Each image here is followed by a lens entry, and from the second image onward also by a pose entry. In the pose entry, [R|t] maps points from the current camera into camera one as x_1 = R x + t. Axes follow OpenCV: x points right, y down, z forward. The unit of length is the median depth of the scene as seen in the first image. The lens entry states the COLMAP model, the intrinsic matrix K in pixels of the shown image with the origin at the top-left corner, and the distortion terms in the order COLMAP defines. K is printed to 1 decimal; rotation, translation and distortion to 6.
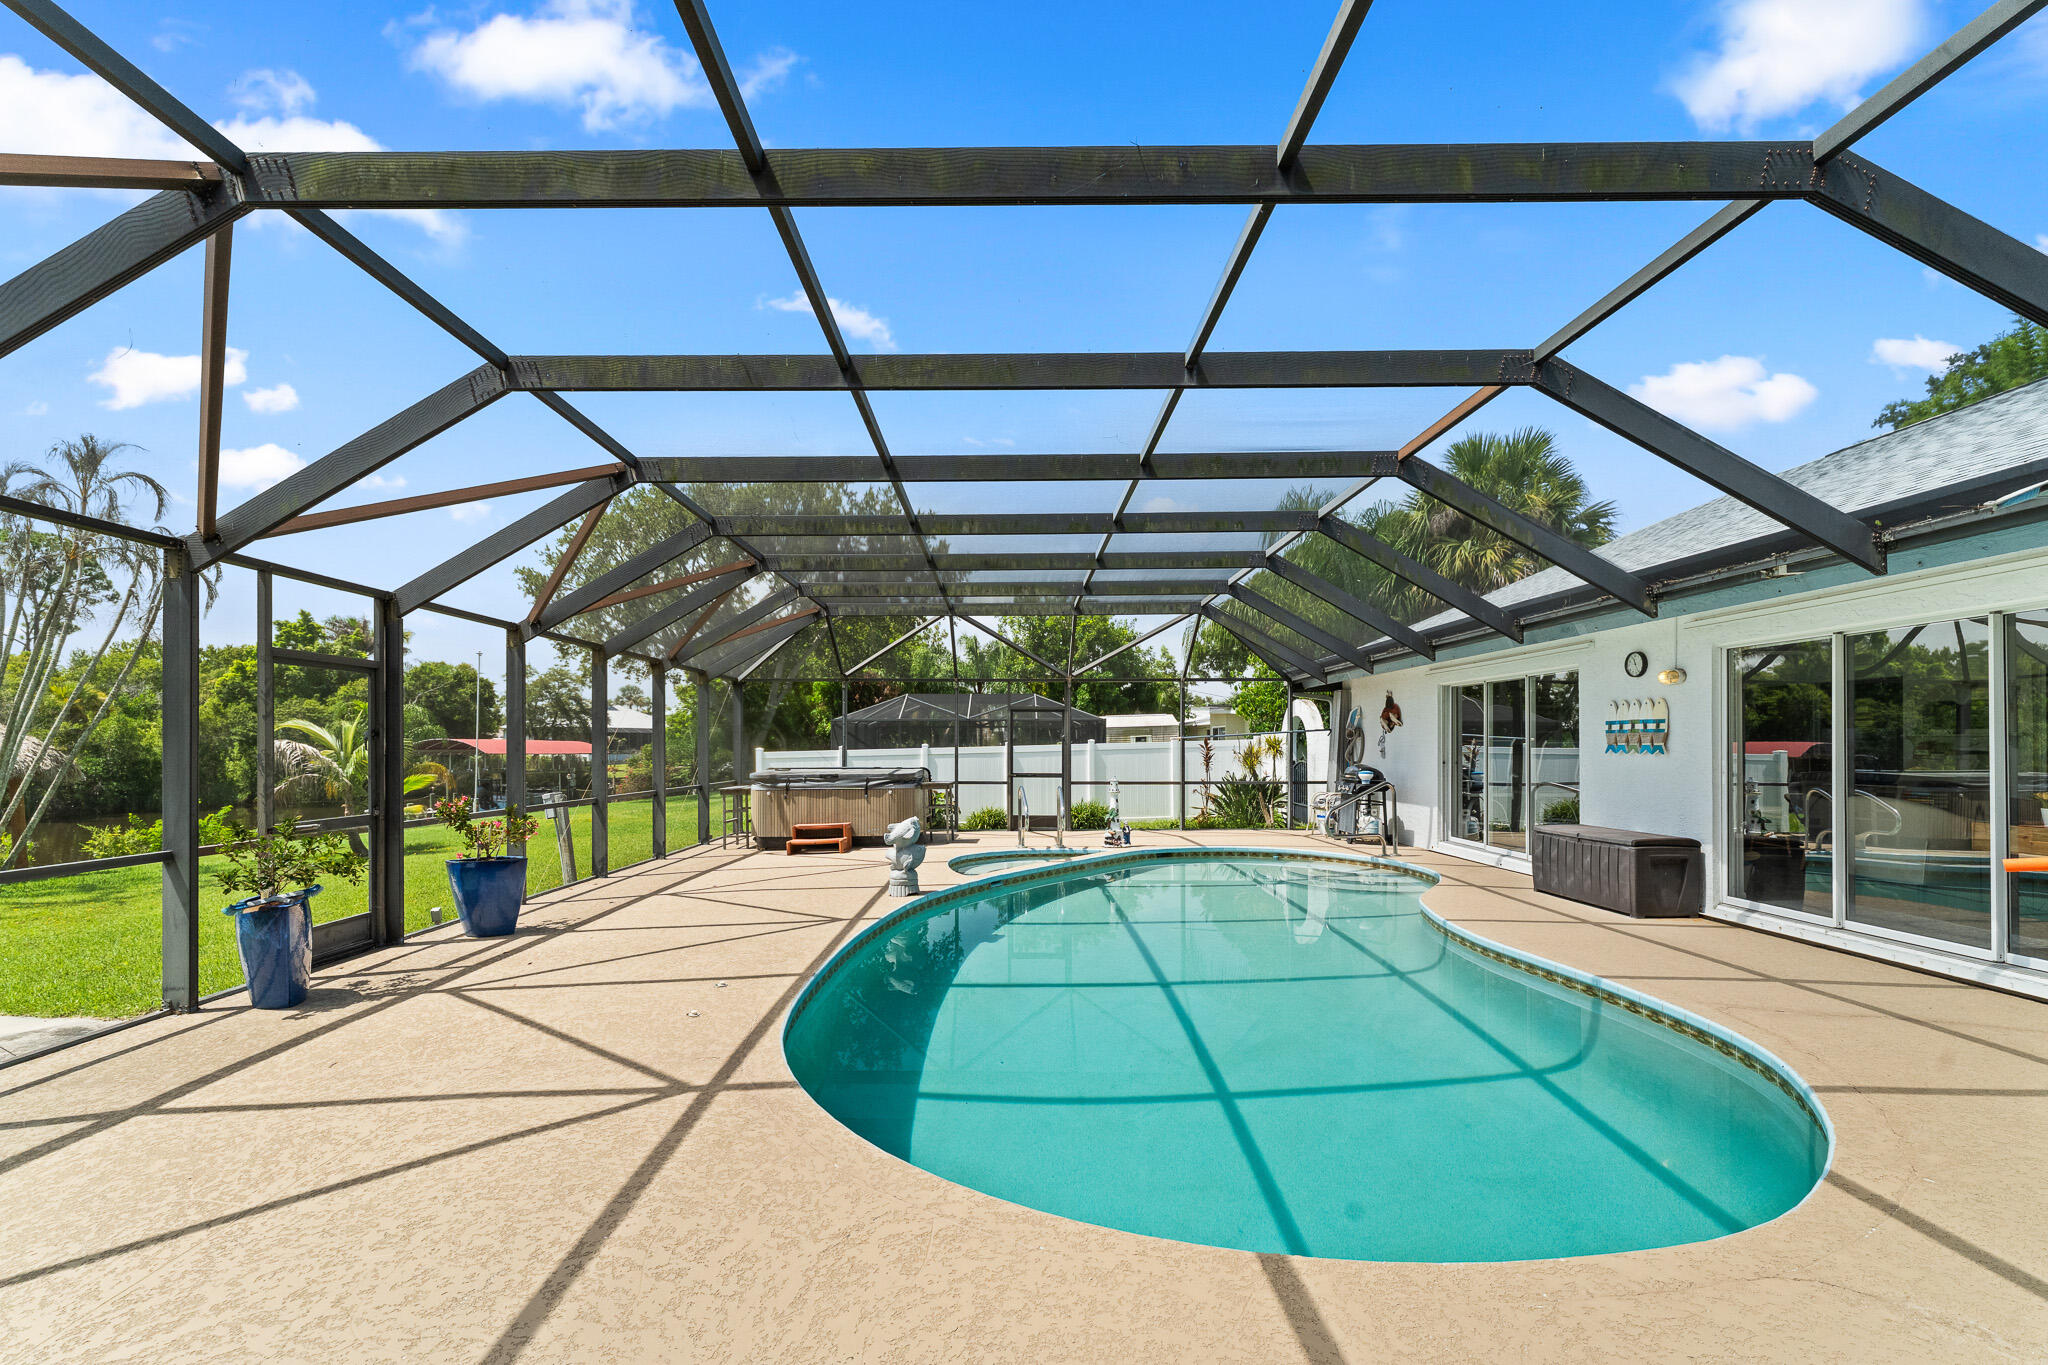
lens RADIAL K [[829.9, 0, 1001.8], [0, 829.9, 746.1], [0, 0, 1]] dist [-0.002073, -0.000060]
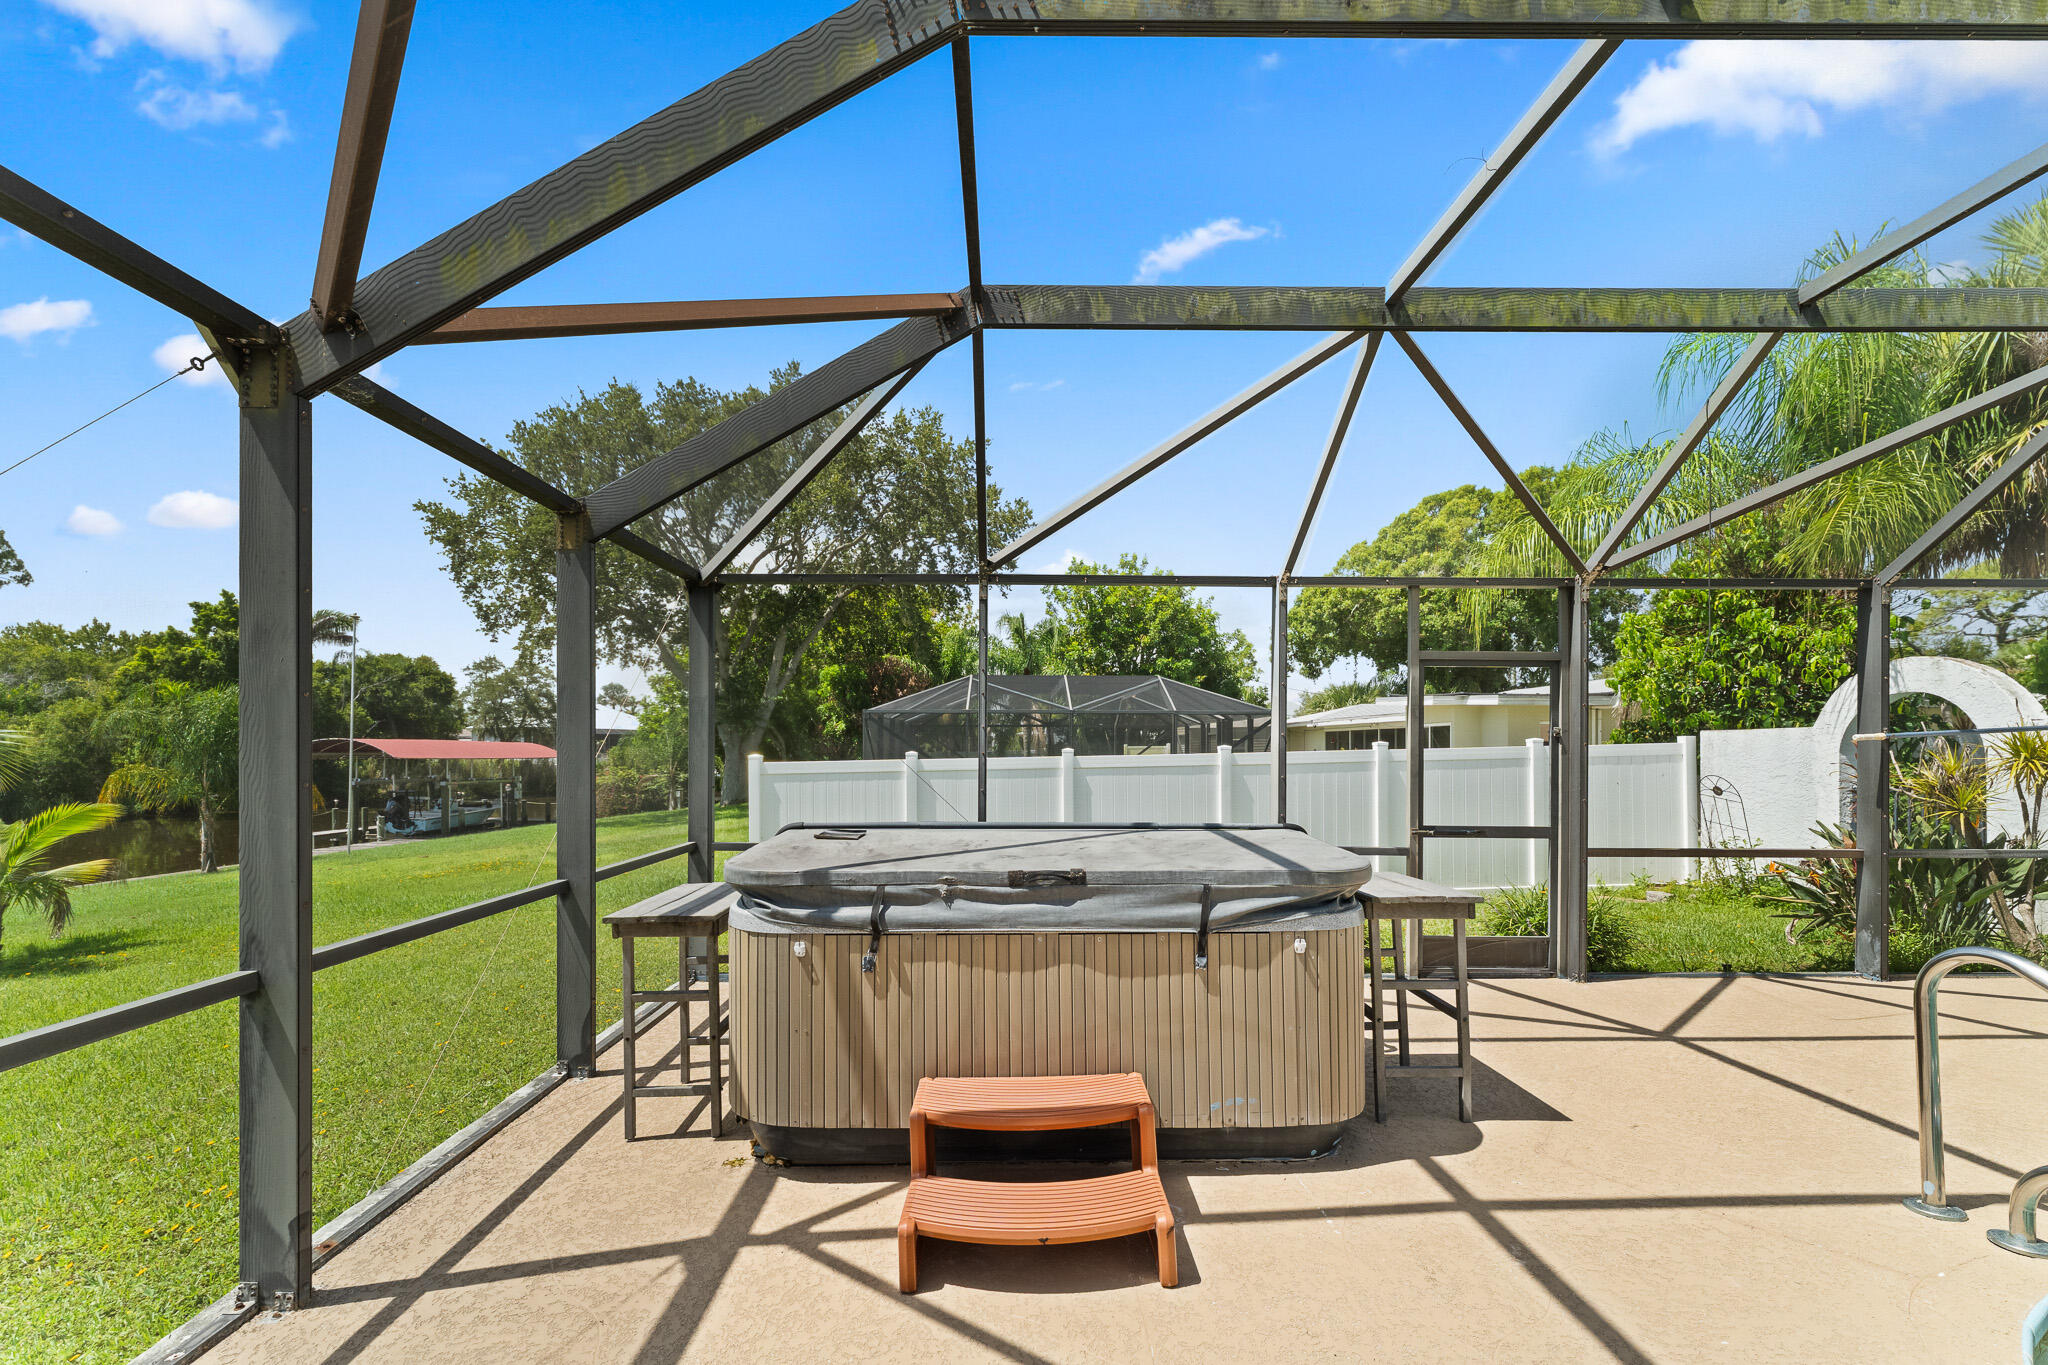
lens RADIAL K [[848.2, 0, 1010.1], [0, 848.2, 753.5], [0, 0, 1]] dist [-0.000781, 0.000034]
pose [[0.999929, 0.004910, 0.010883, -0.185850], [-0.004944, 0.999983, 0.003109, -0.001229], [-0.010867, -0.003163, 0.999936, 0.627165]]
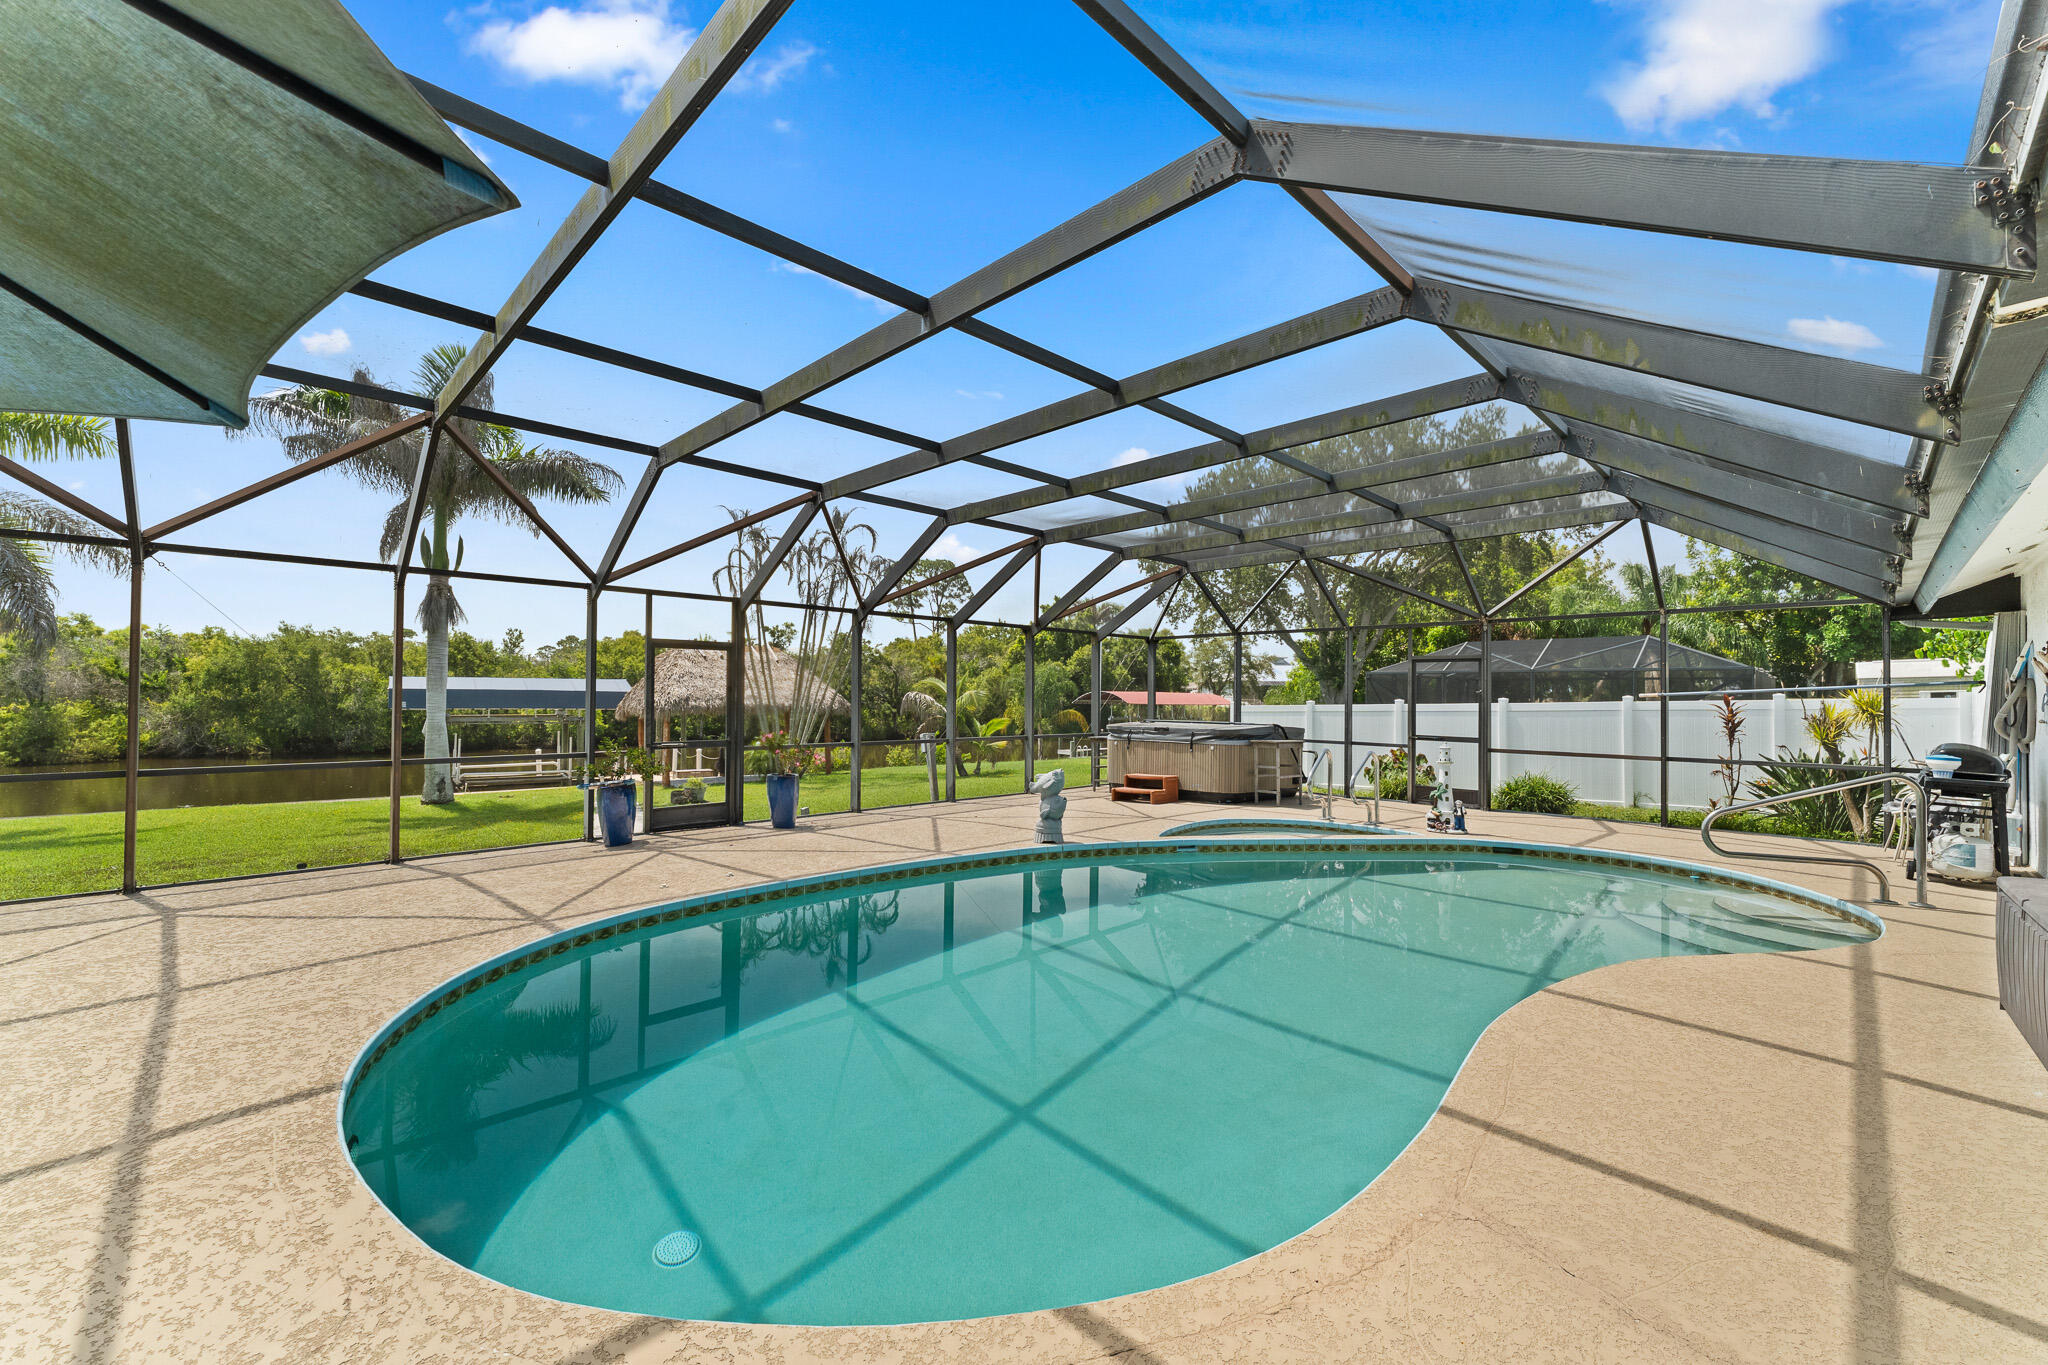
lens RADIAL K [[810.2, 0, 1024.0], [0, 810.2, 682.5], [0, 0, 1]] dist [-0.001129, 0.000488]
pose [[0.710398, -0.003210, -0.703793, 0.317922], [-0.011085, 0.999815, -0.015749, -0.003675], [0.703713, 0.018990, 0.710230, 0.132821]]
